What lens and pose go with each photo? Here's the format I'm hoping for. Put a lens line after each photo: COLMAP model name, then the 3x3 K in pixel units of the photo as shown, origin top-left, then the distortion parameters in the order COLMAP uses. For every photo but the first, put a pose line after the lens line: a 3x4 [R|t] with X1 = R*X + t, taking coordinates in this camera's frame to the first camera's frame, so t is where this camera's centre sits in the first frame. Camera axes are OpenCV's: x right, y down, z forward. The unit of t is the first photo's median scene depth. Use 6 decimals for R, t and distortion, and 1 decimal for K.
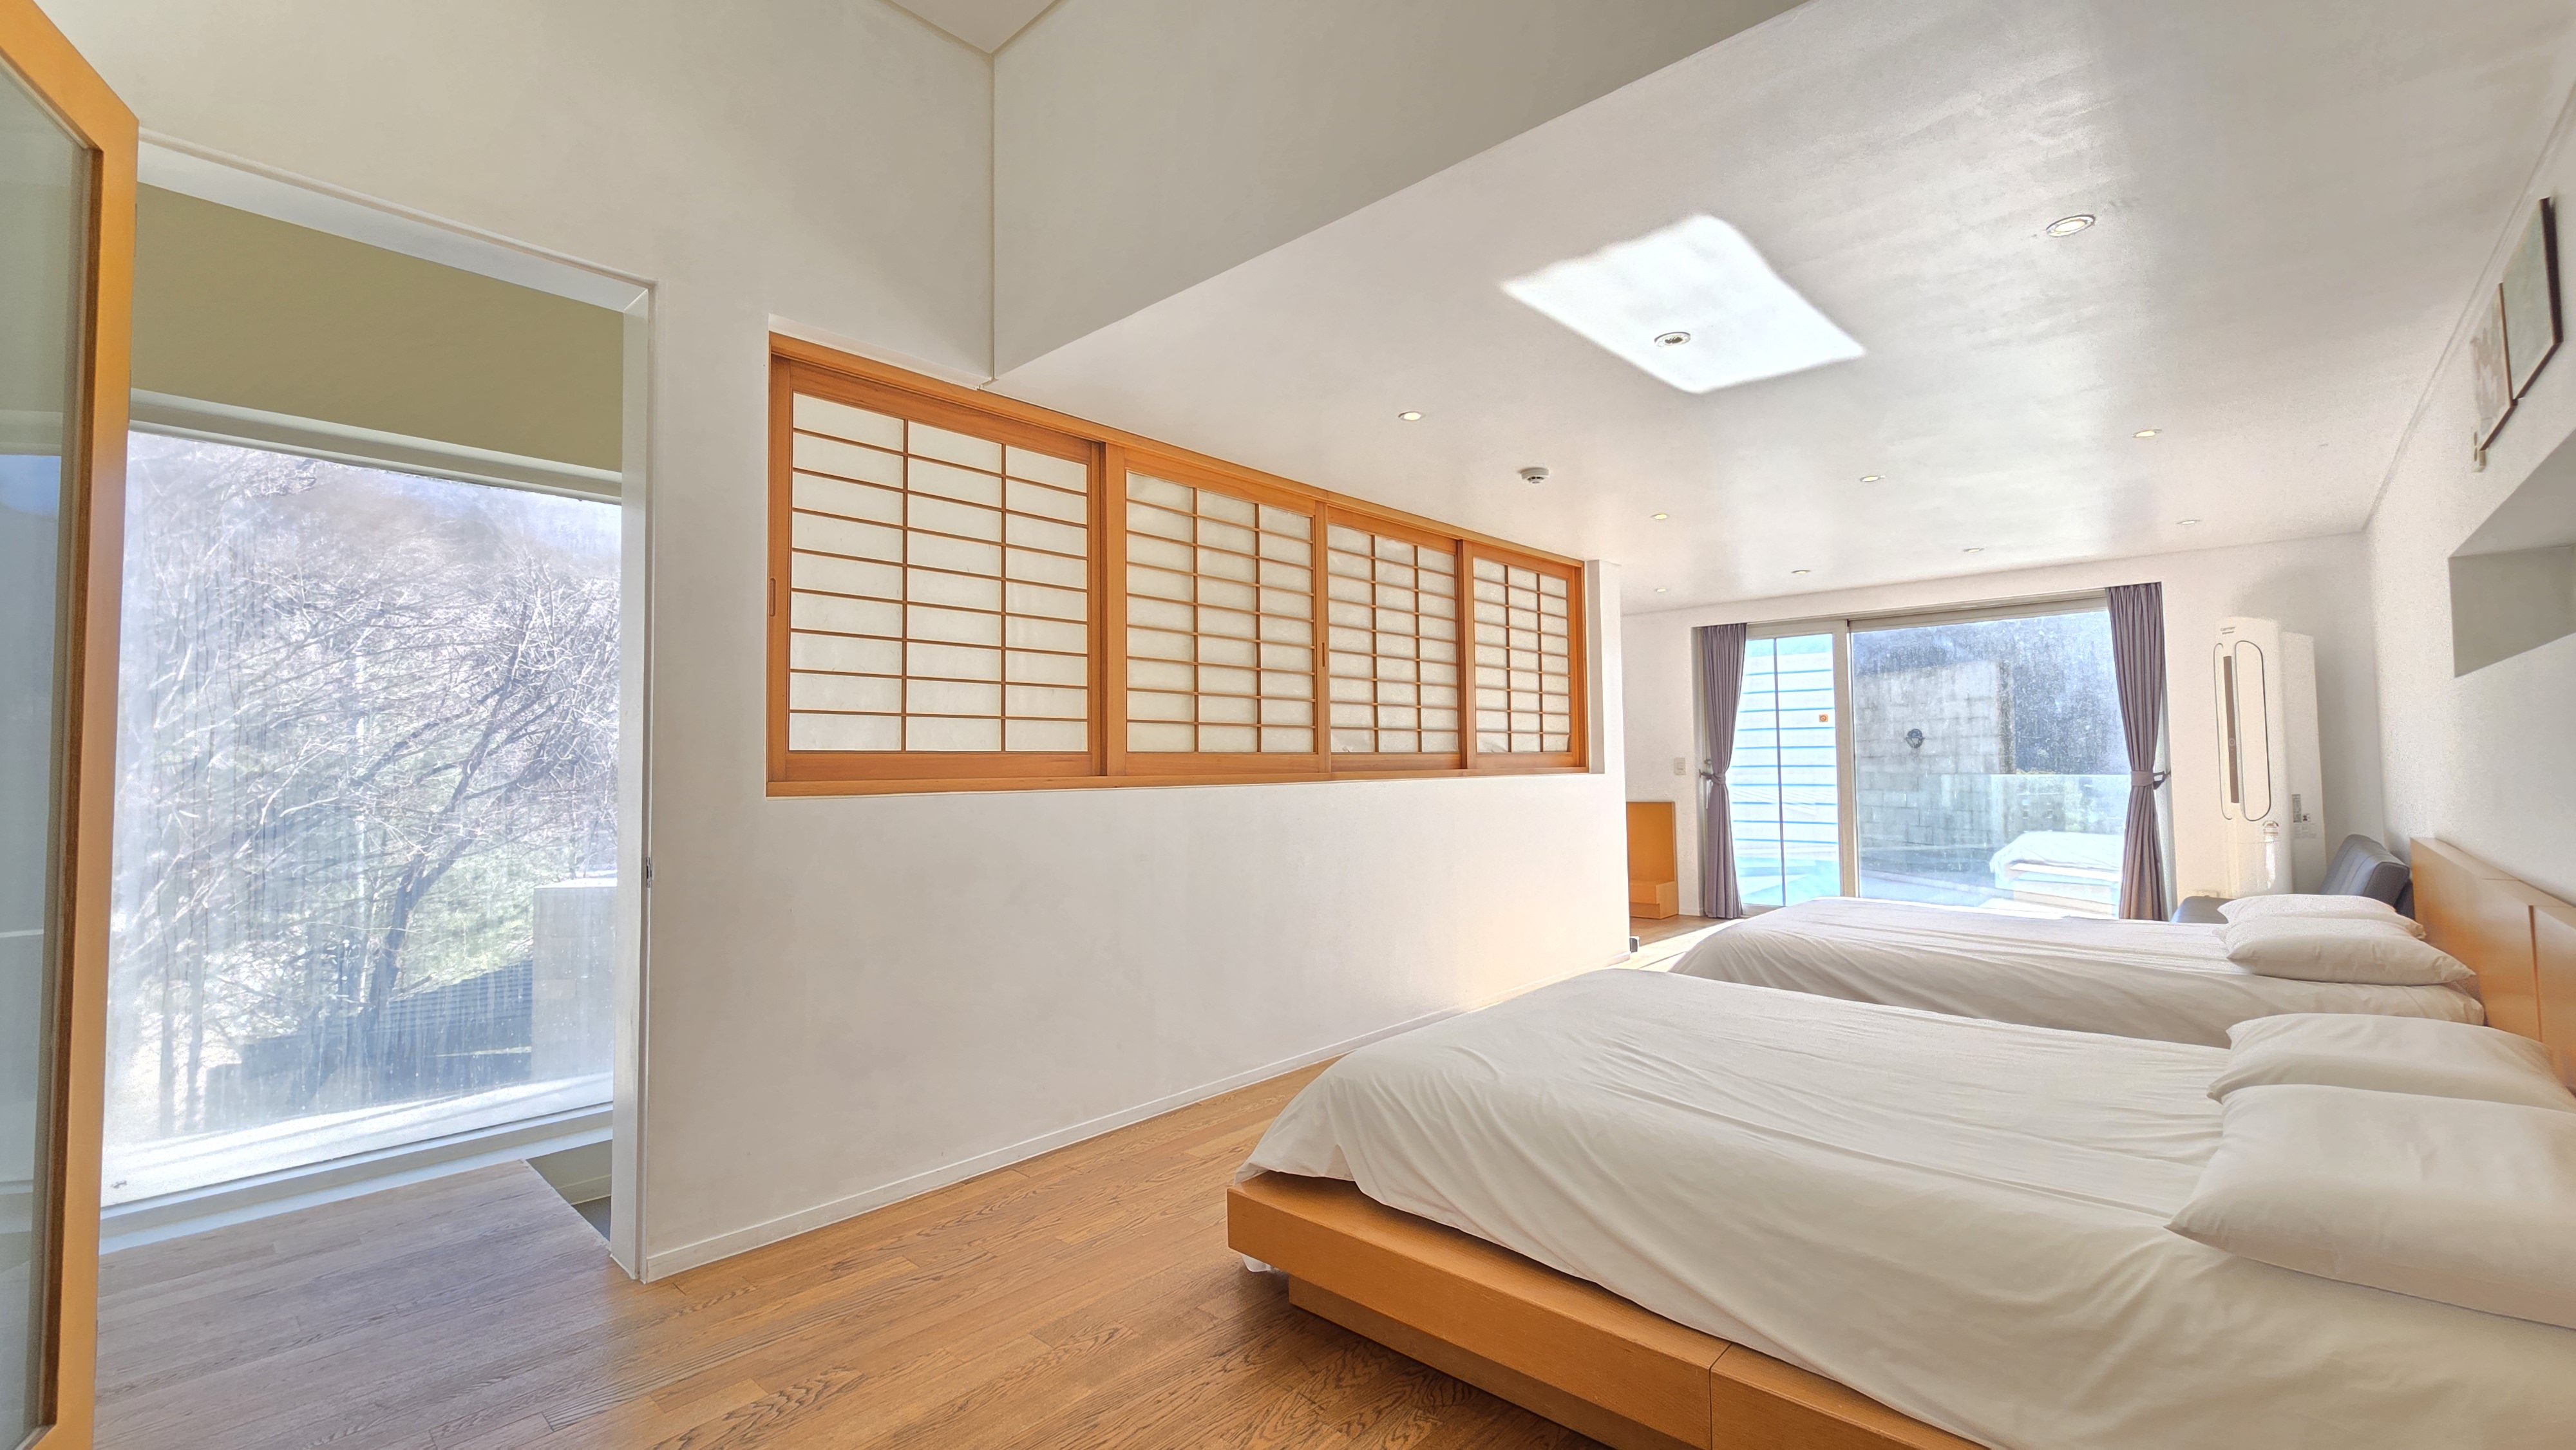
lens RADIAL K [[1059.9, 0, 1287.6], [0, 1059.9, 720.4], [0, 0, 1]] dist [-0.002403, -0.000908]
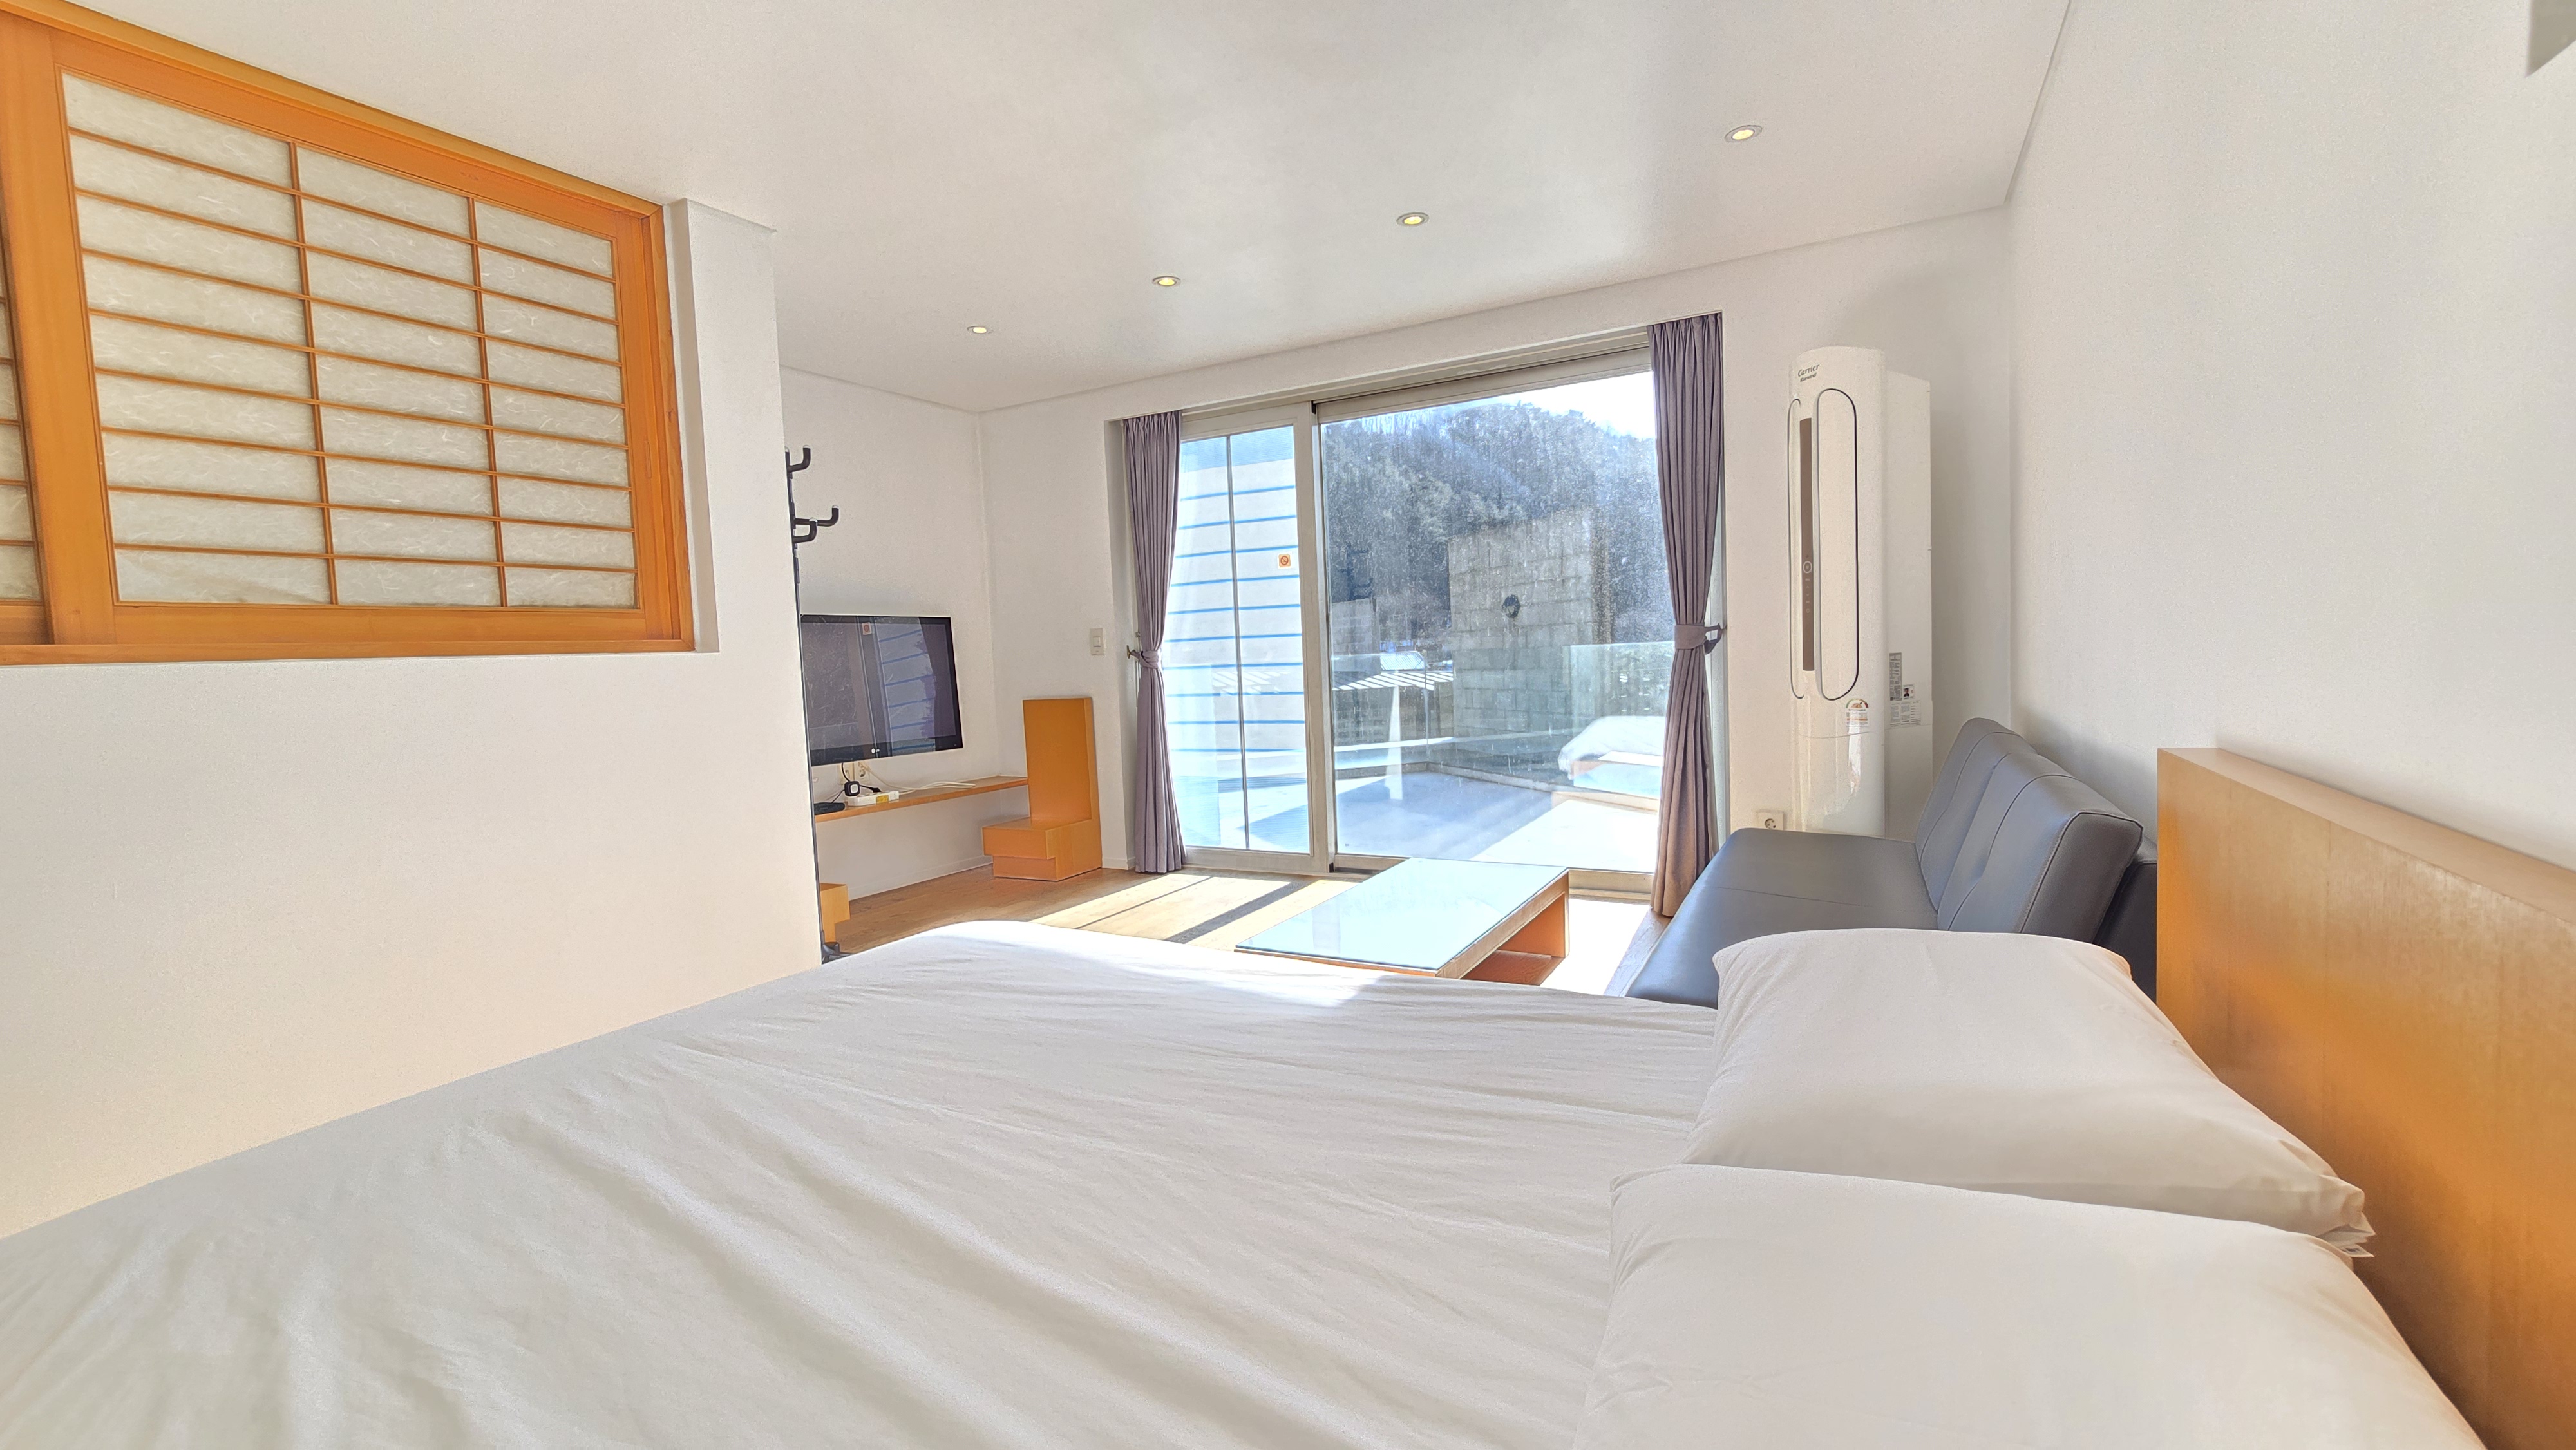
lens RADIAL K [[1059.9, 0, 1293.4], [0, 1059.9, 723.0], [0, 0, 1]] dist [-0.002403, -0.000908]
pose [[0.968280, -0.043341, 0.246079, 0.410635], [0.018022, 0.994391, 0.104222, 0.034421], [-0.249216, -0.096481, 0.963630, 0.435089]]
